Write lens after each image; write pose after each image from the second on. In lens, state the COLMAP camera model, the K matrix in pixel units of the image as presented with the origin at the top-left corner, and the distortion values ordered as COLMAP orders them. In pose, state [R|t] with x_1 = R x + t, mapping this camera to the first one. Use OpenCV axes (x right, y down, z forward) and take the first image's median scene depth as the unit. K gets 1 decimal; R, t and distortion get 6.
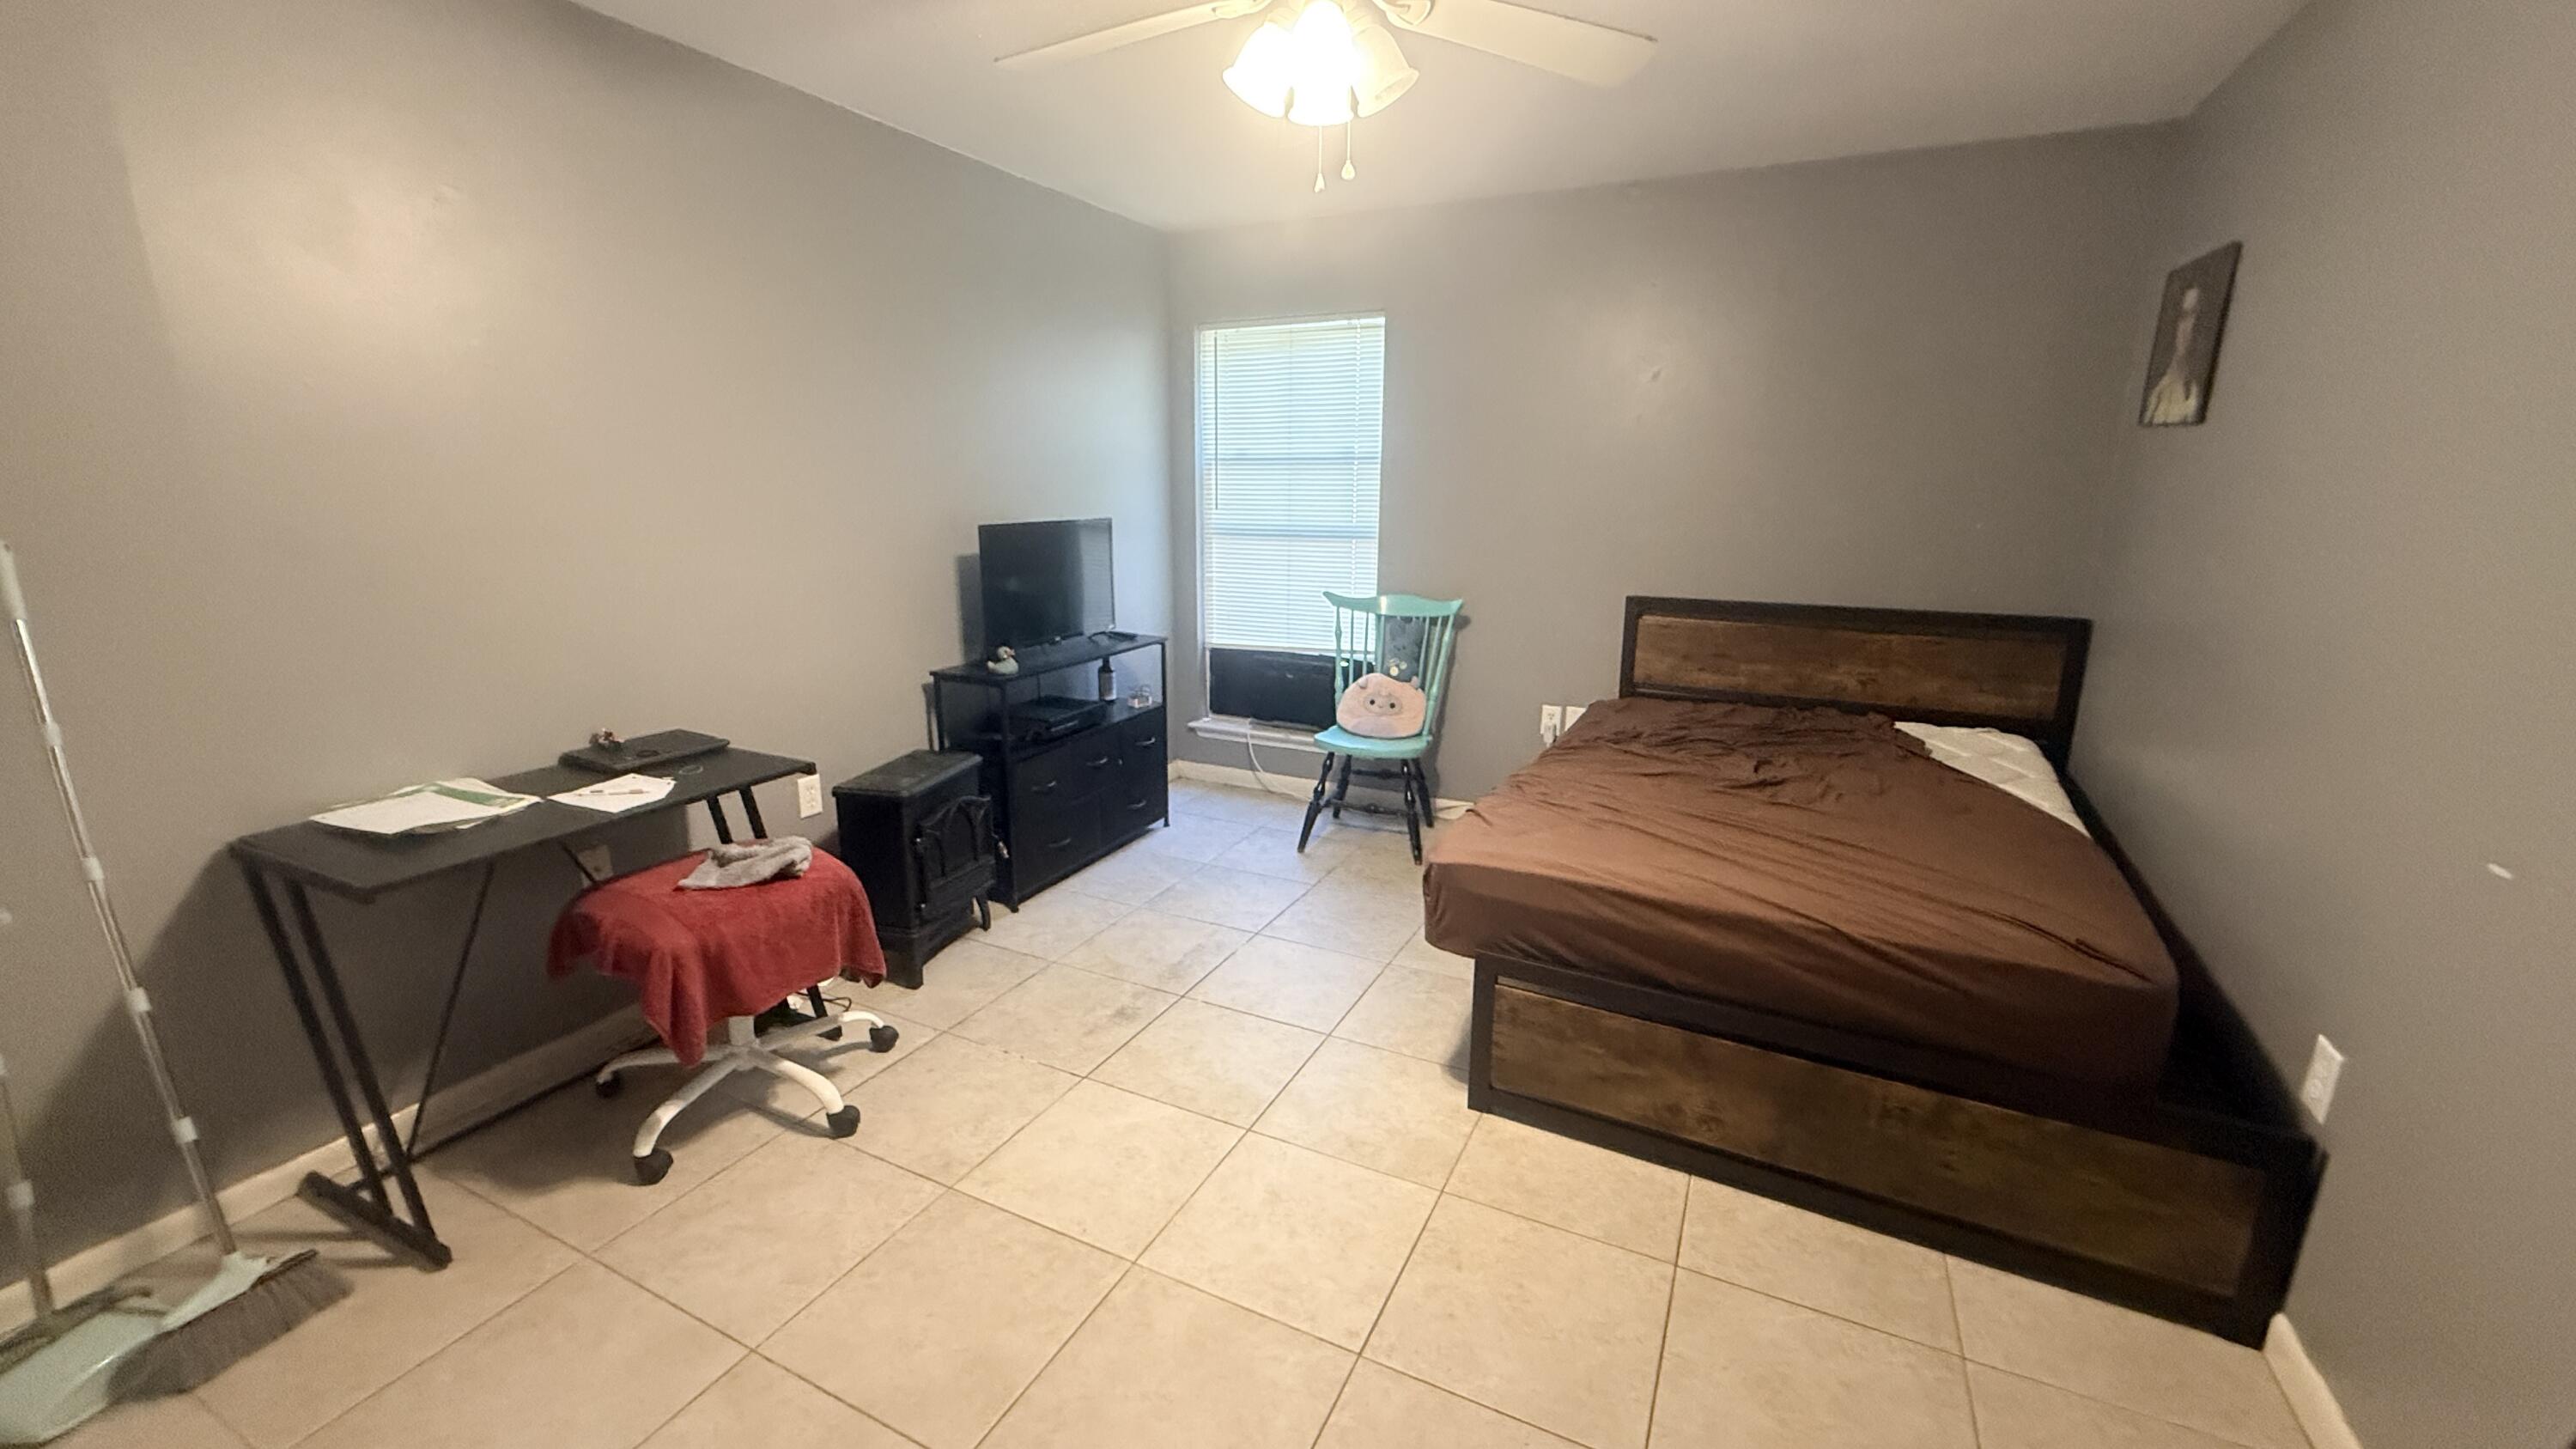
lens RADIAL K [[1024.4, 0, 1283.0], [0, 1024.4, 724.4], [0, 0, 1]] dist [-0.000252, -0.000295]
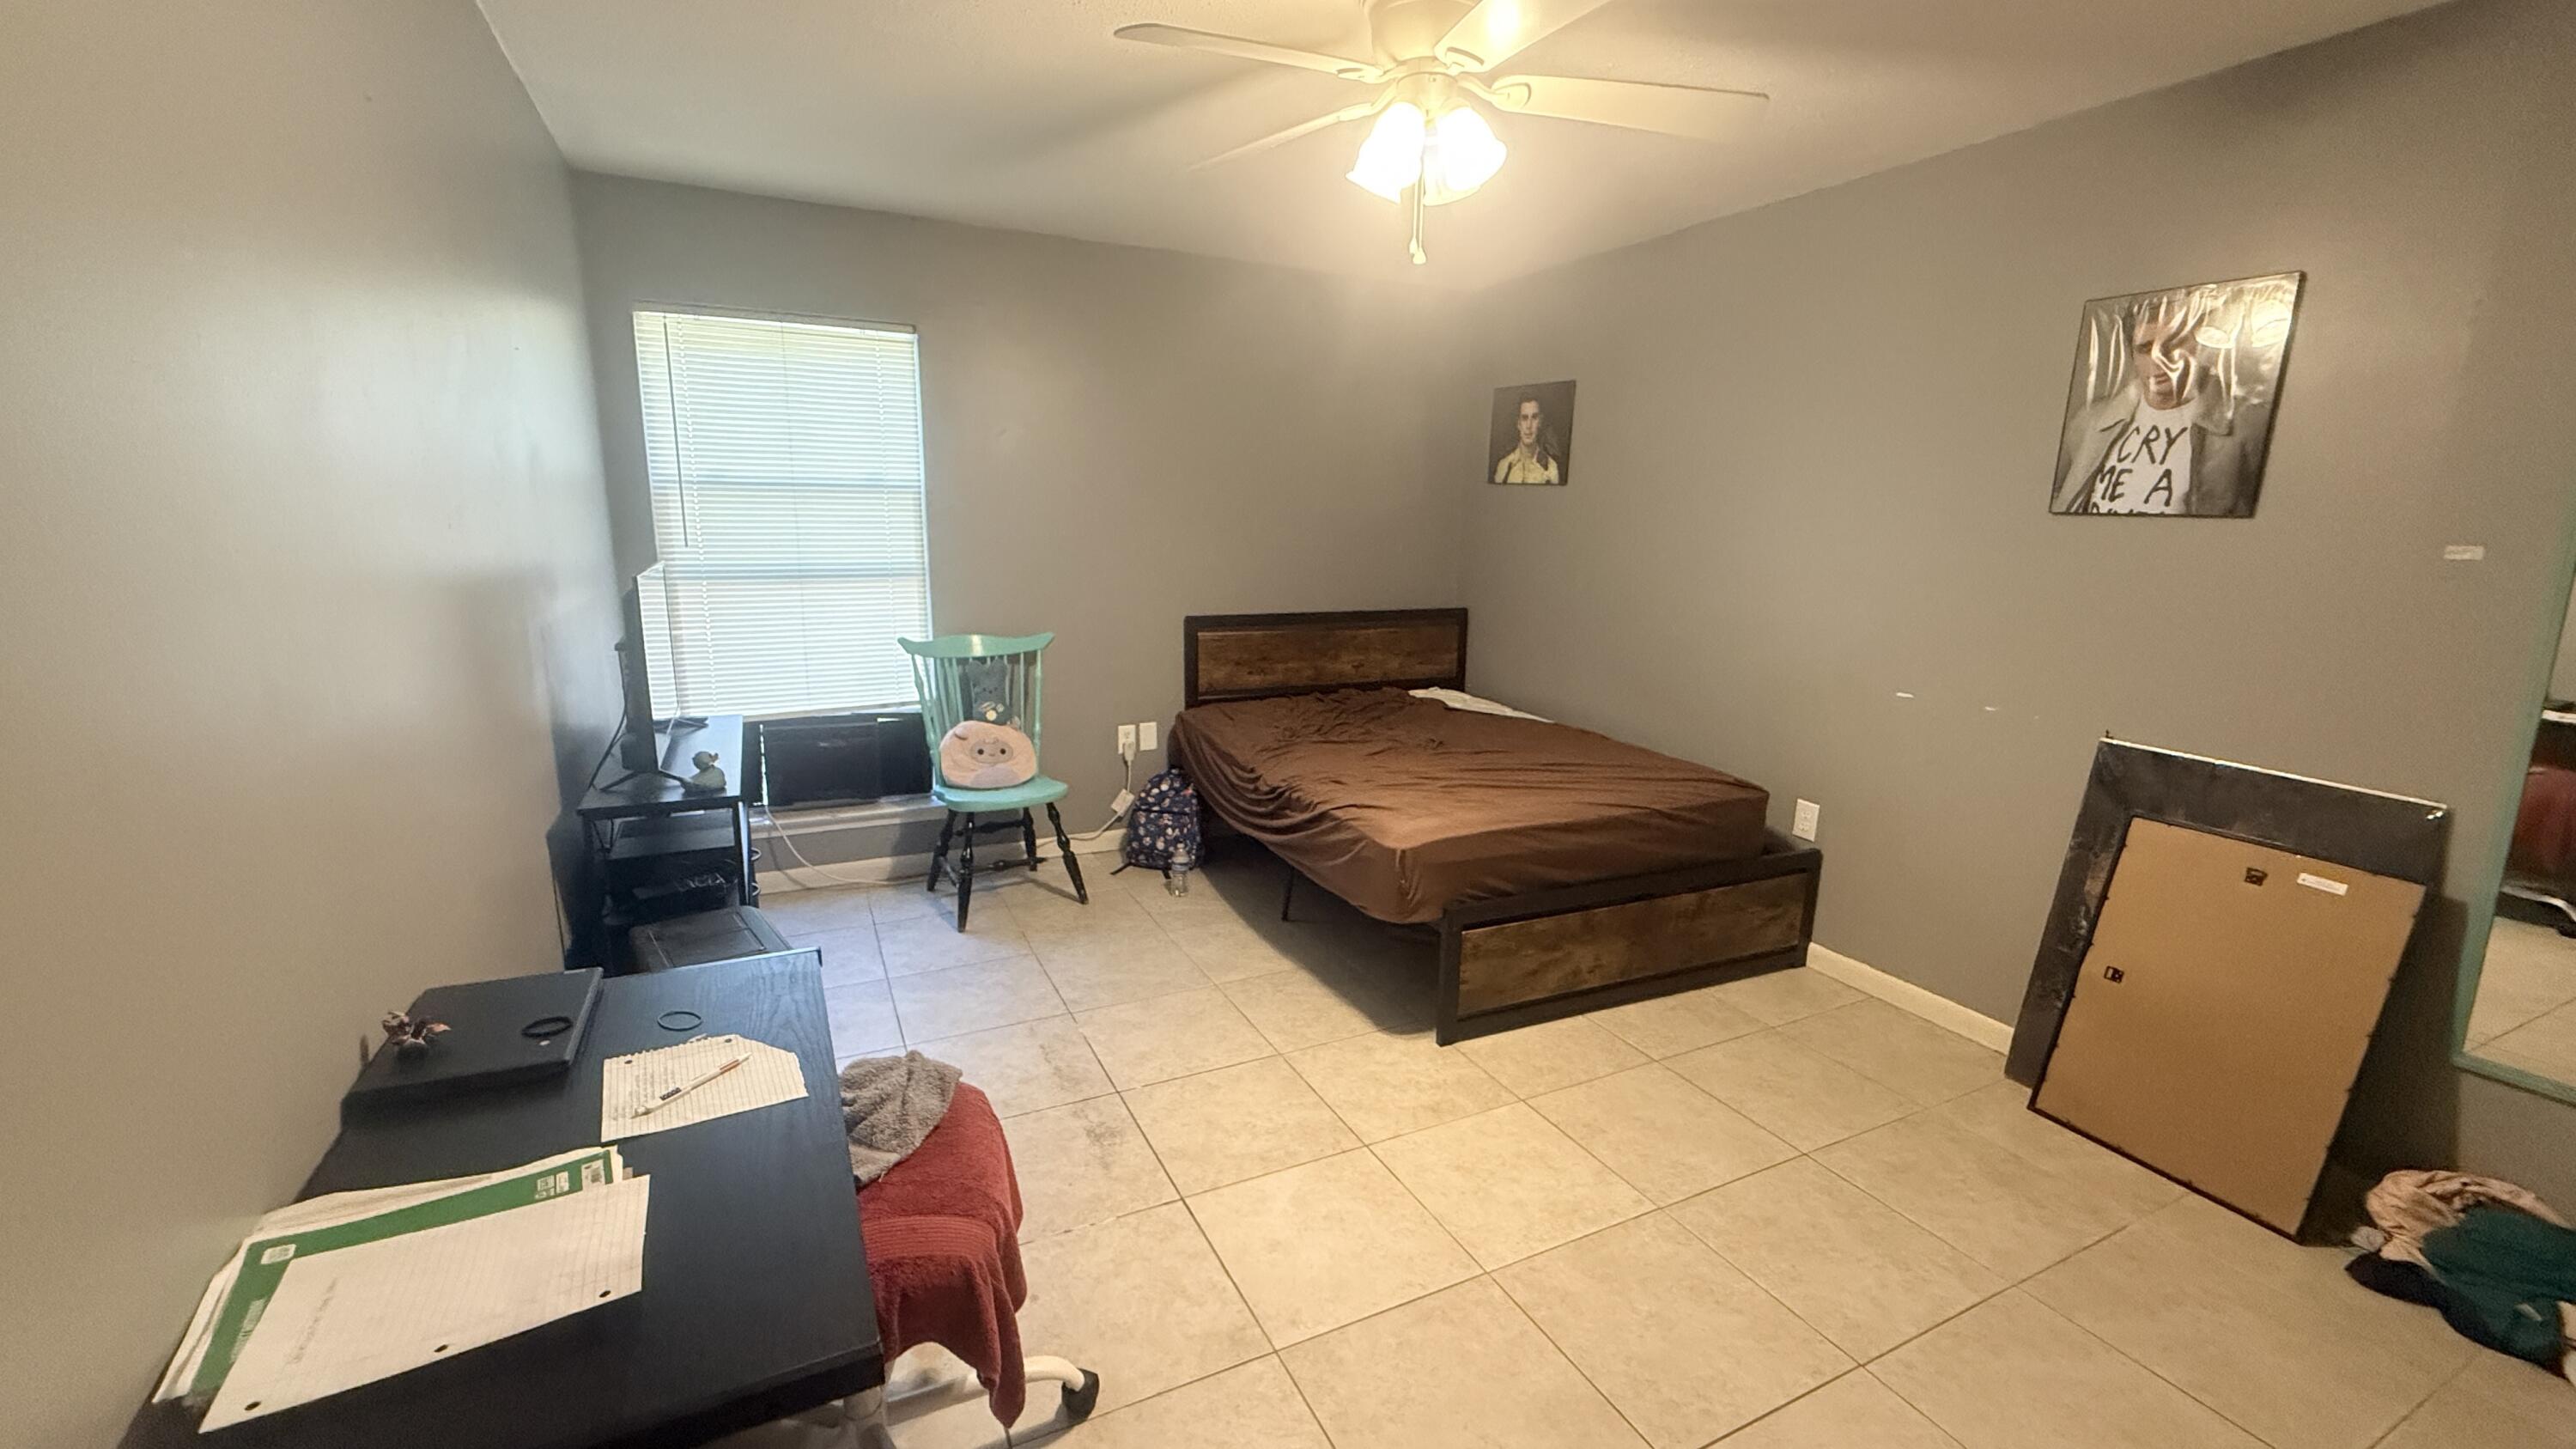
lens RADIAL K [[1024.4, 0, 1283.0], [0, 1024.4, 724.4], [0, 0, 1]] dist [-0.000252, -0.000295]
pose [[0.610935, -0.154501, 0.776458, -0.685031], [0.172821, 0.983145, 0.059649, -0.080622], [-0.772587, 0.097747, 0.627339, 0.314685]]
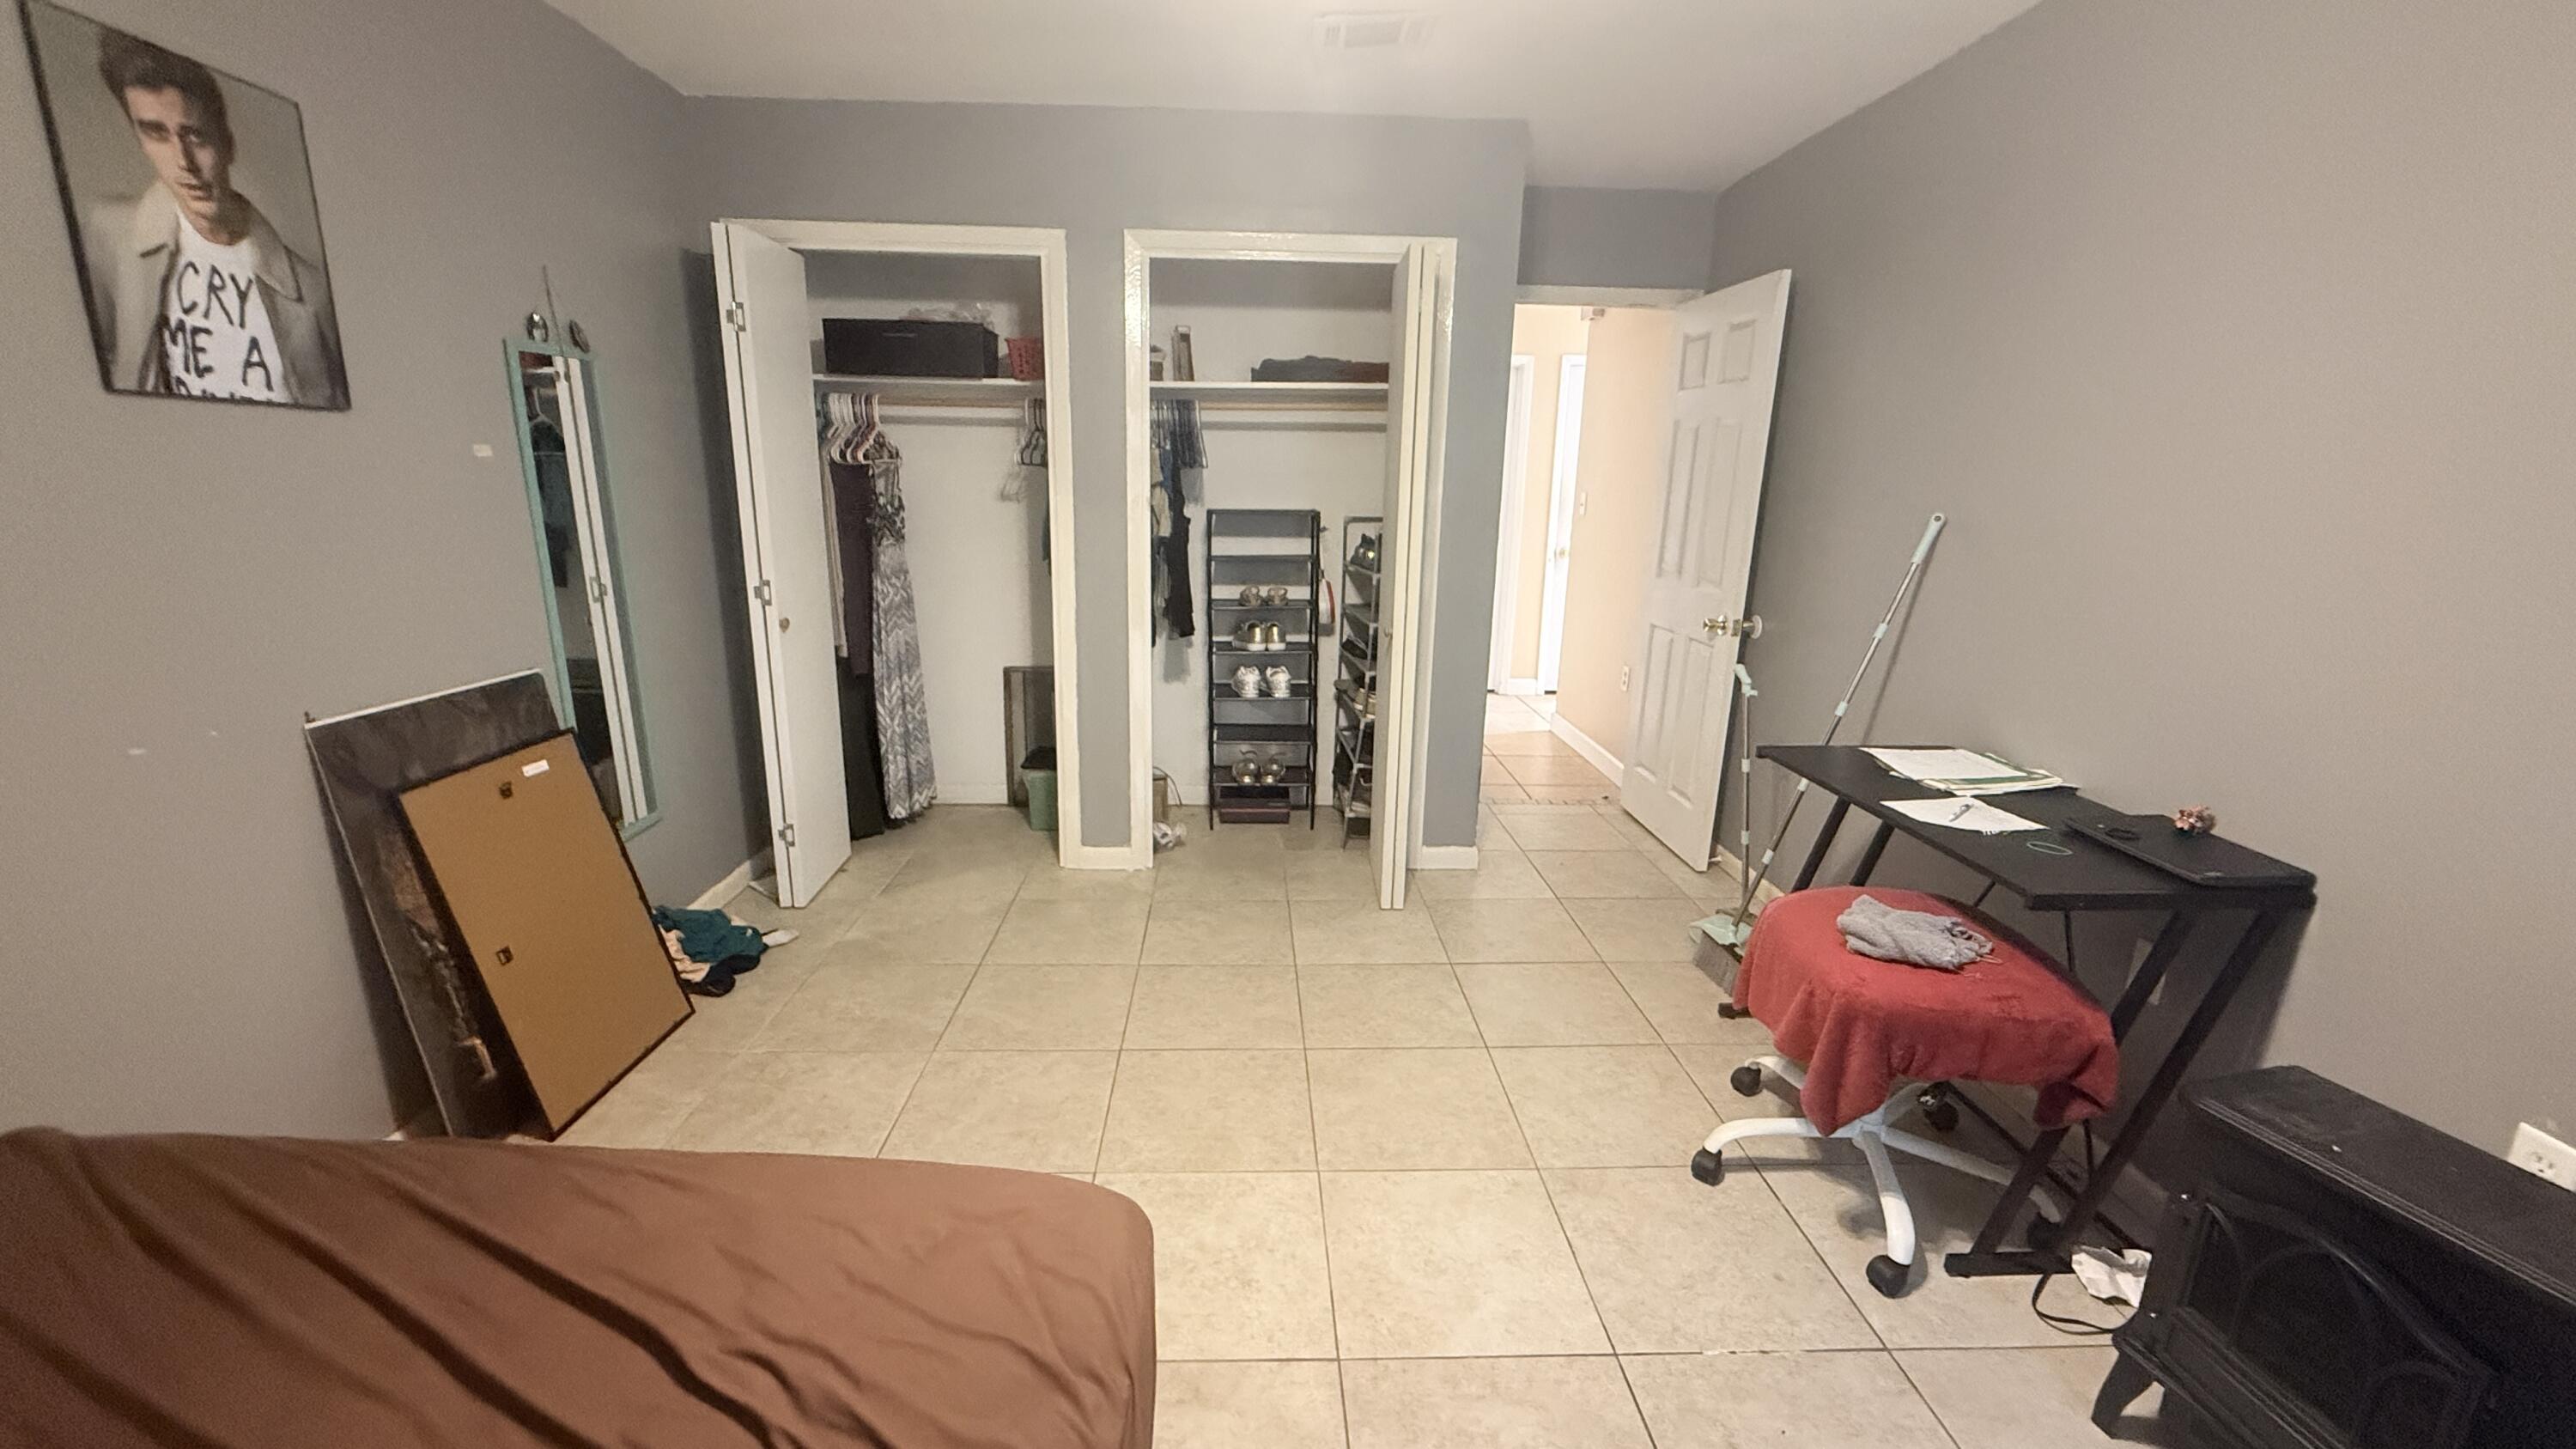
lens RADIAL K [[1024.4, 0, 1283.0], [0, 1024.4, 724.4], [0, 0, 1]] dist [-0.000252, -0.000295]
pose [[-0.879332, 0.089060, -0.467807, 0.246970], [-0.136726, 0.893779, 0.427159, -0.251250], [0.456159, 0.439576, -0.773752, 1.120235]]
